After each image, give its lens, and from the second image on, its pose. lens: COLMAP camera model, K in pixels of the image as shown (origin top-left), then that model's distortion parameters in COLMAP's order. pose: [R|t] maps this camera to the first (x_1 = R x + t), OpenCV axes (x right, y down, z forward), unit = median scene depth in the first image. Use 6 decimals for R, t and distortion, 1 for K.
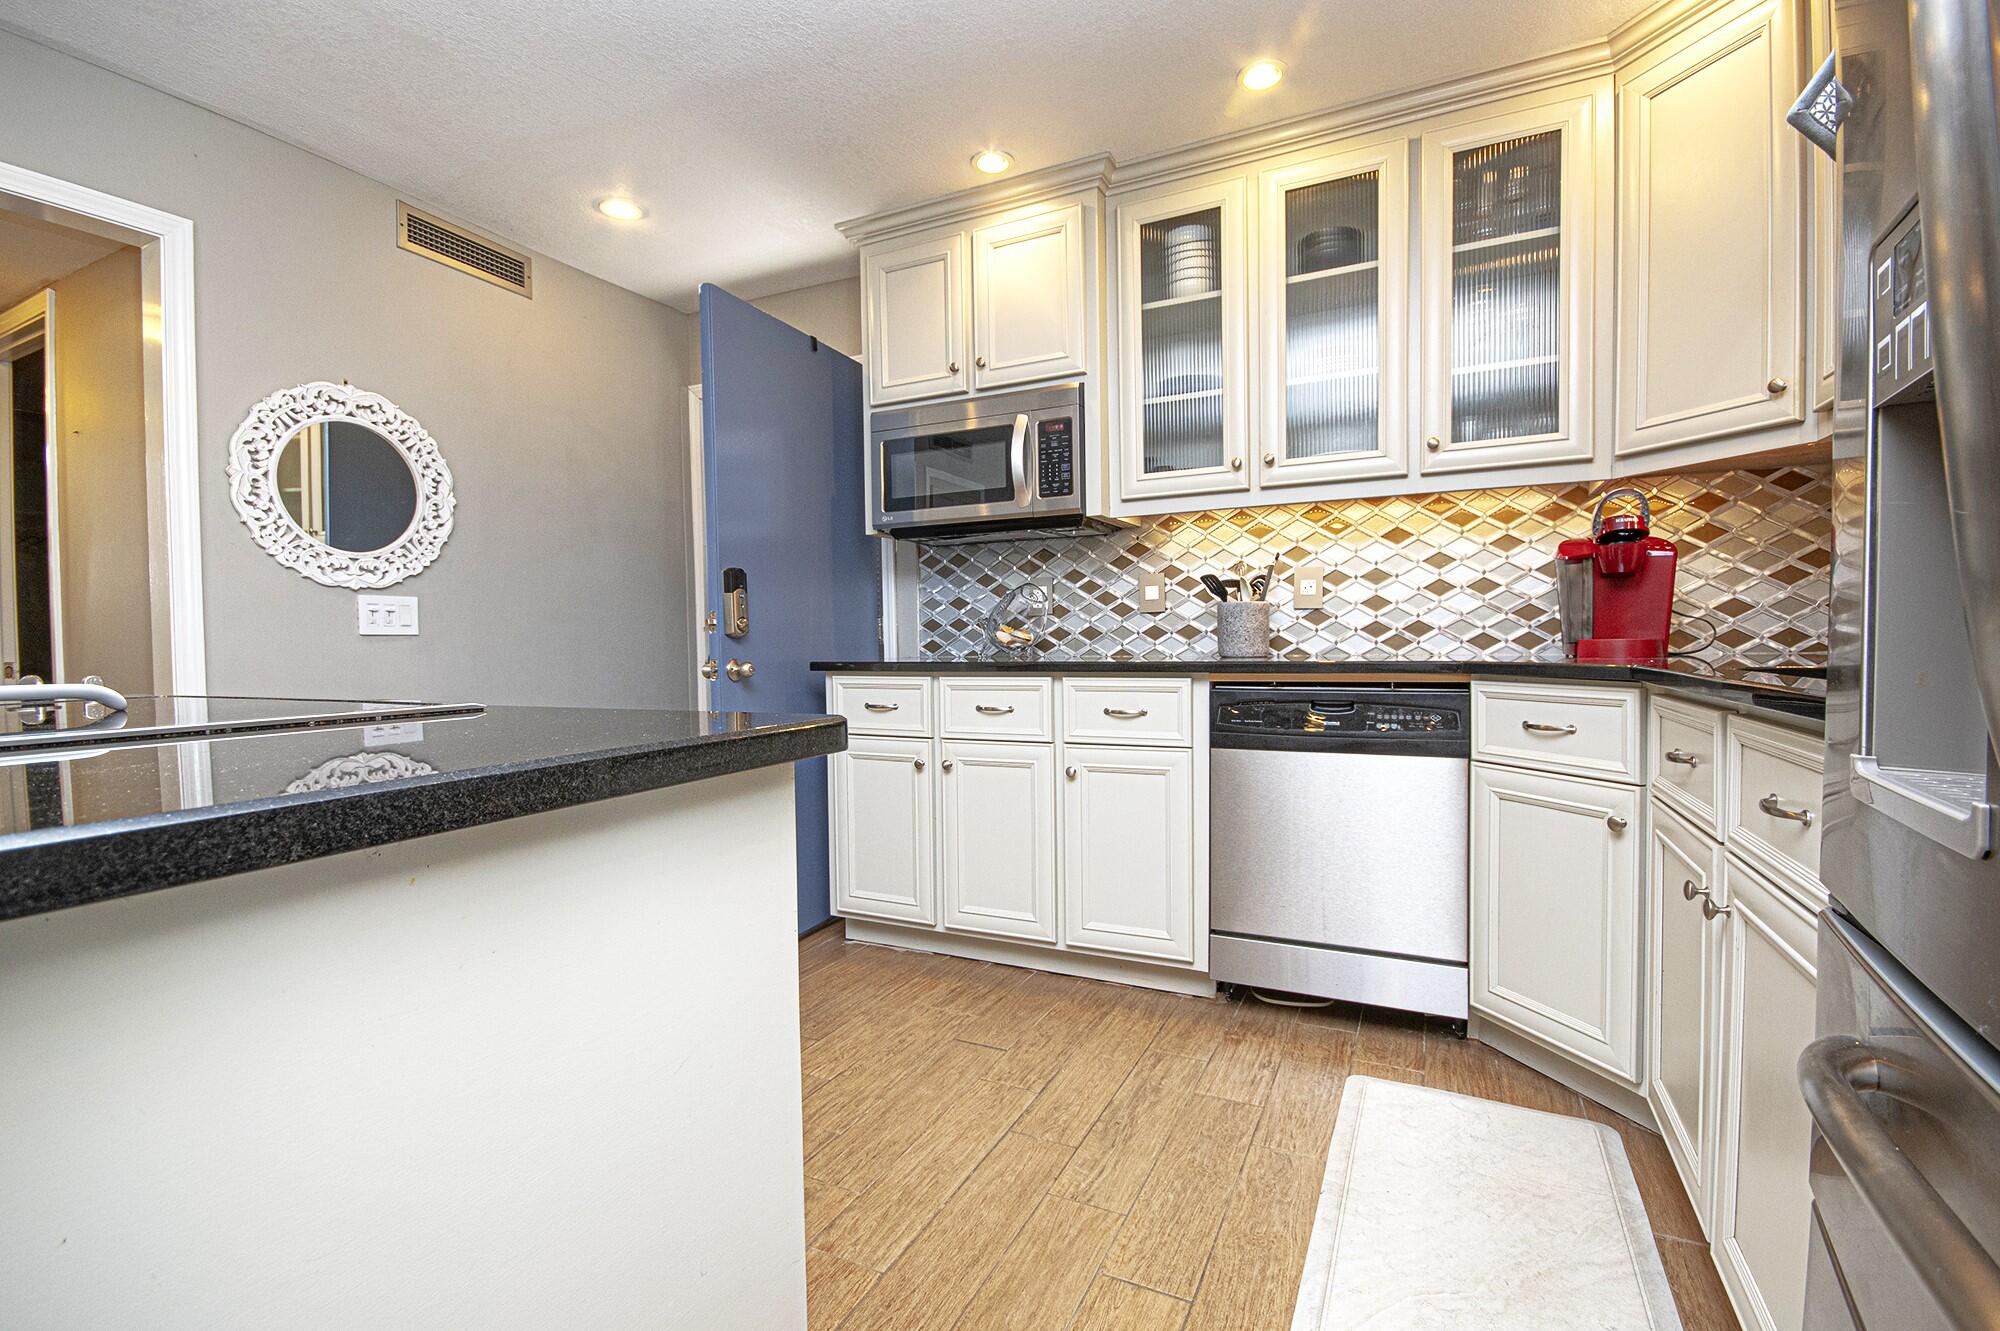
lens RADIAL K [[875.6, 0, 1016.5], [0, 875.6, 666.5], [0, 0, 1]] dist [0.014168, -0.014707]
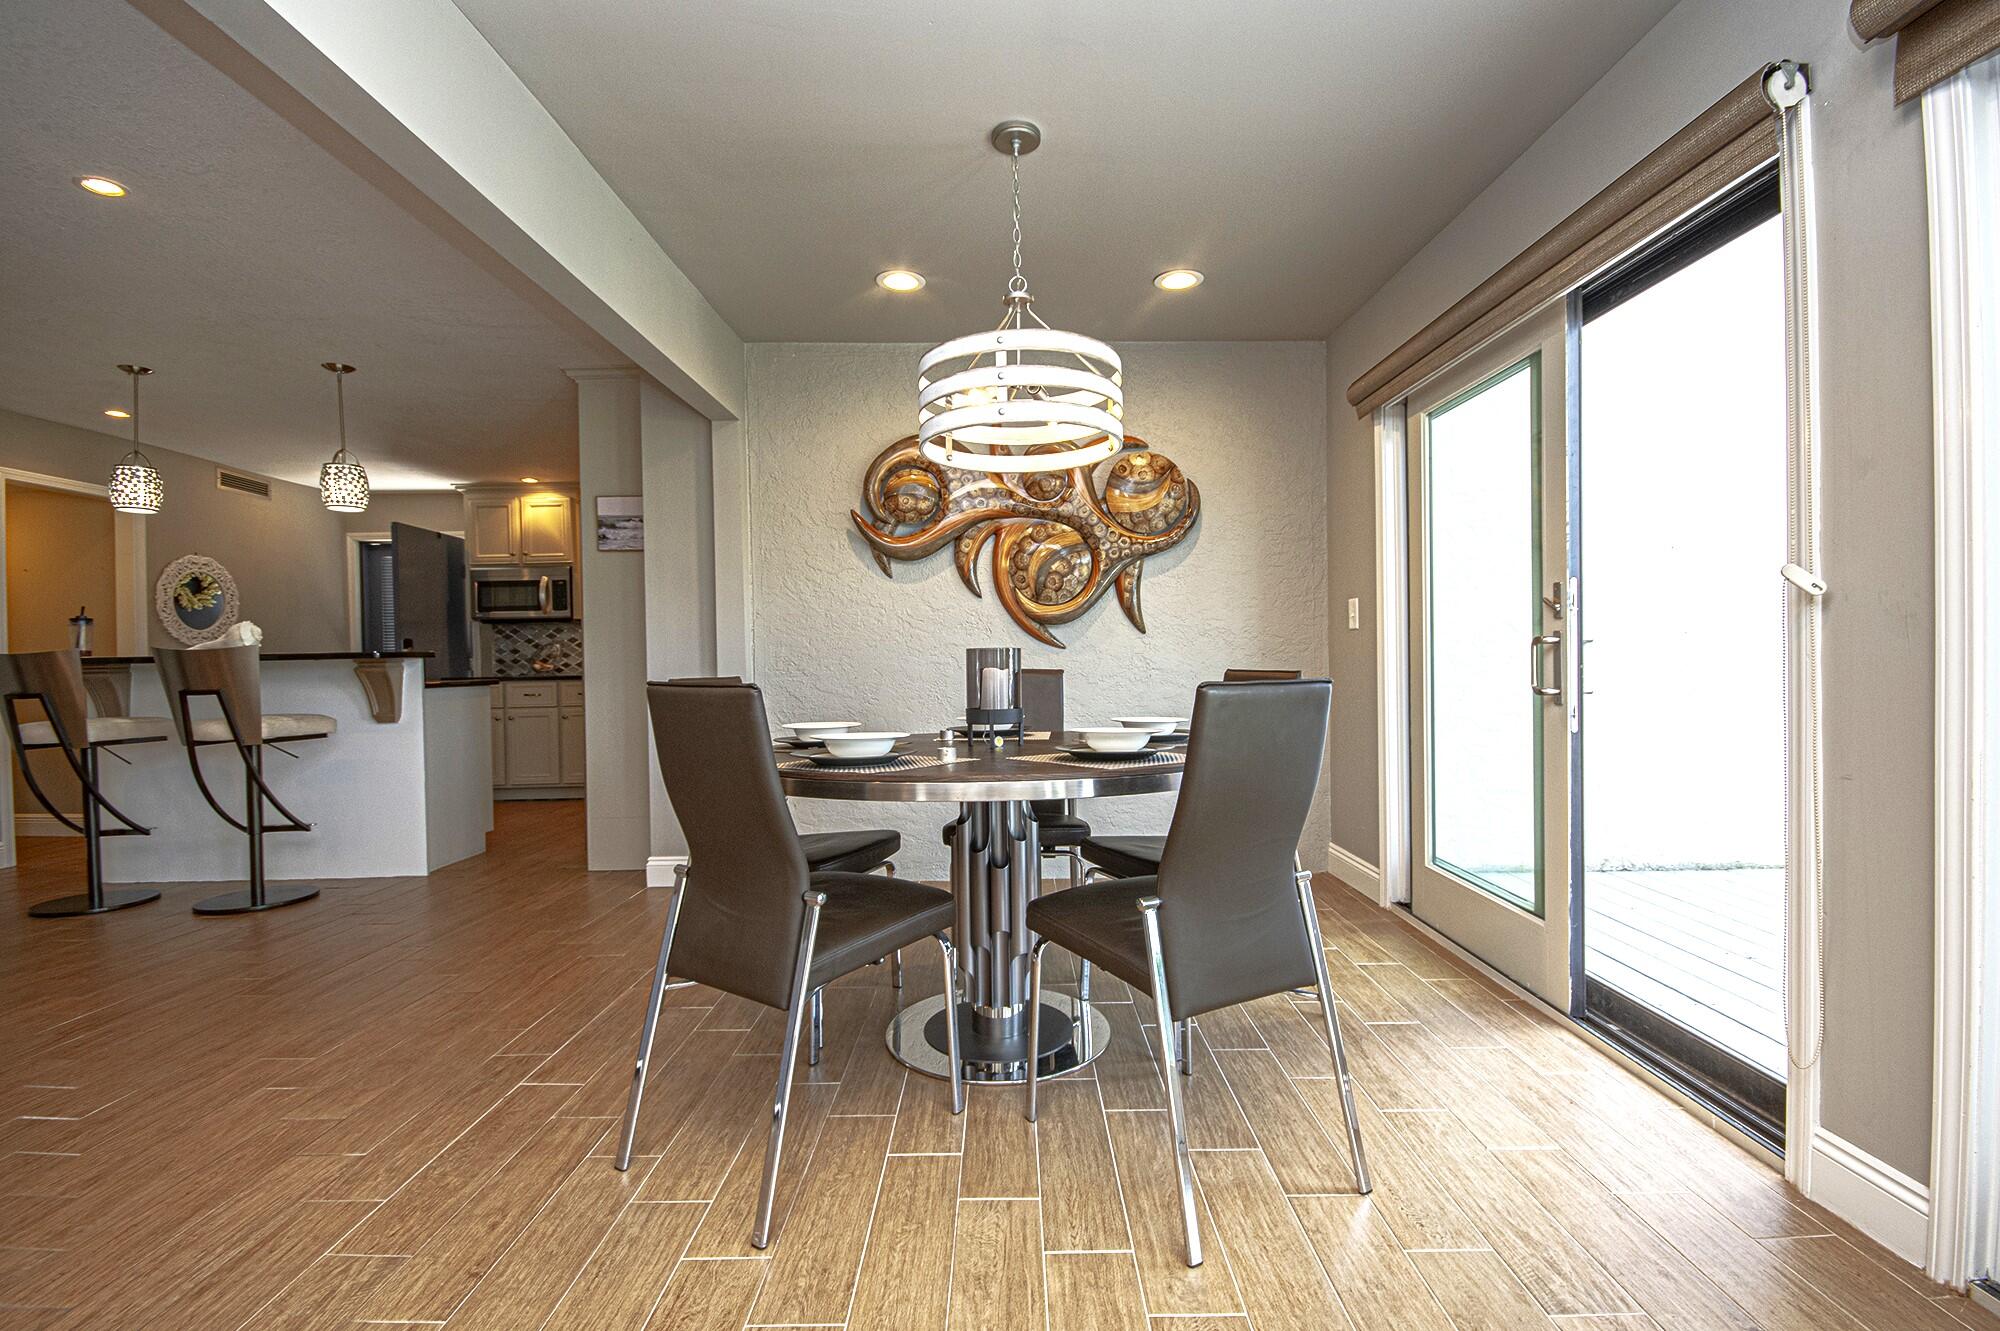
lens RADIAL K [[875.6, 0, 1016.5], [0, 875.6, 666.5], [0, 0, 1]] dist [0.014168, -0.014707]
pose [[0.895777, -0.007392, 0.444442, 0.098311], [0.022353, 0.999346, -0.028433, 0.067998], [-0.443941, 0.035404, 0.895356, -1.843547]]
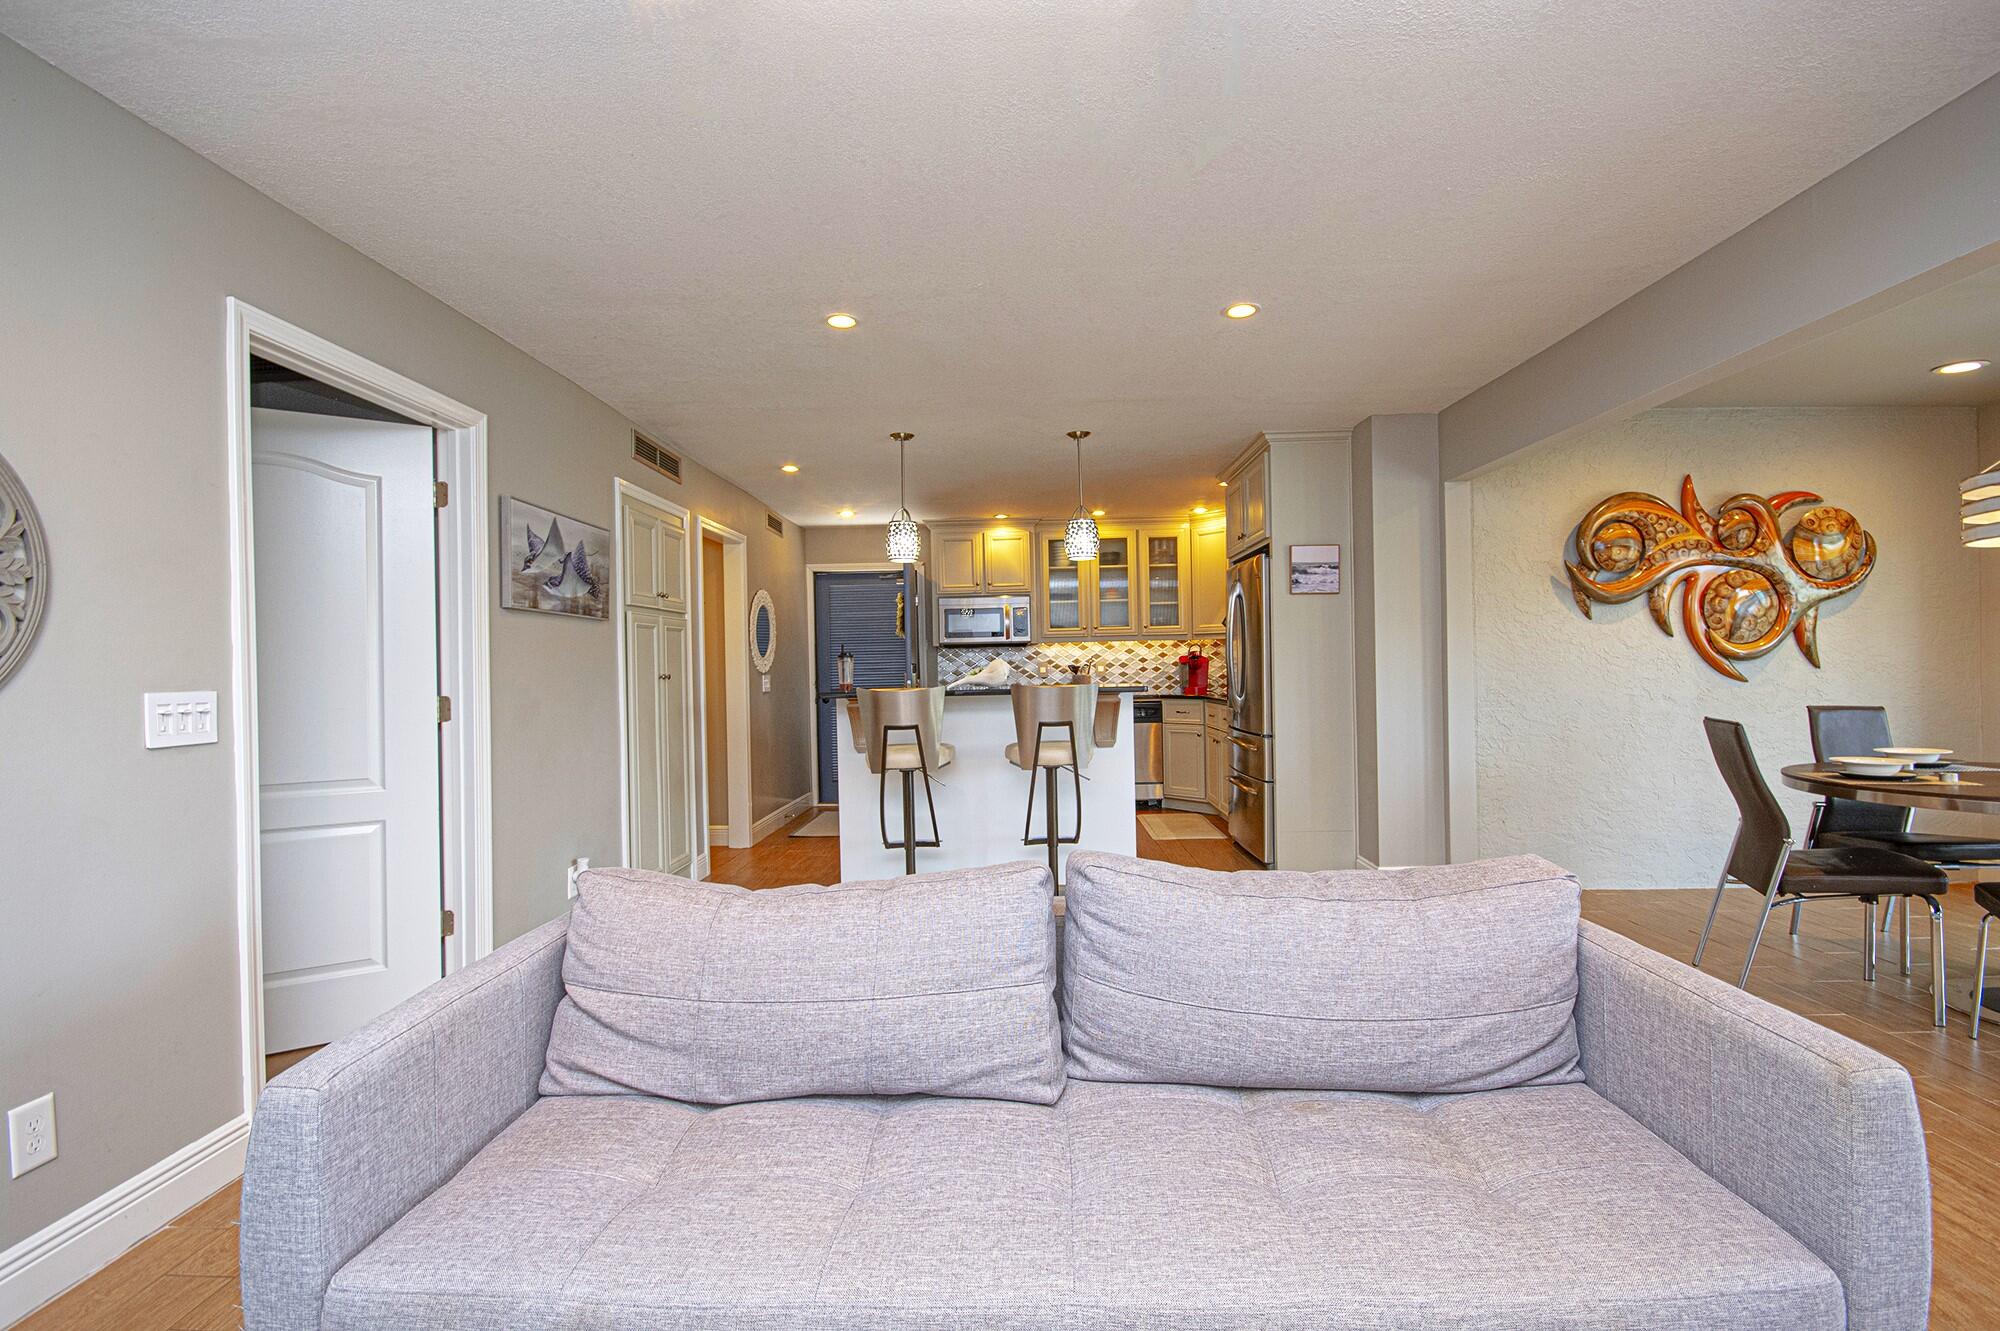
lens RADIAL K [[879.2, 0, 1019.4], [0, 879.2, 666.1], [0, 0, 1]] dist [-0.002117, -0.000081]
pose [[0.905027, -0.005270, 0.425321, -1.129025], [0.022377, 0.999129, -0.035234, -0.006206], [-0.424765, 0.041405, 0.904356, -1.468333]]
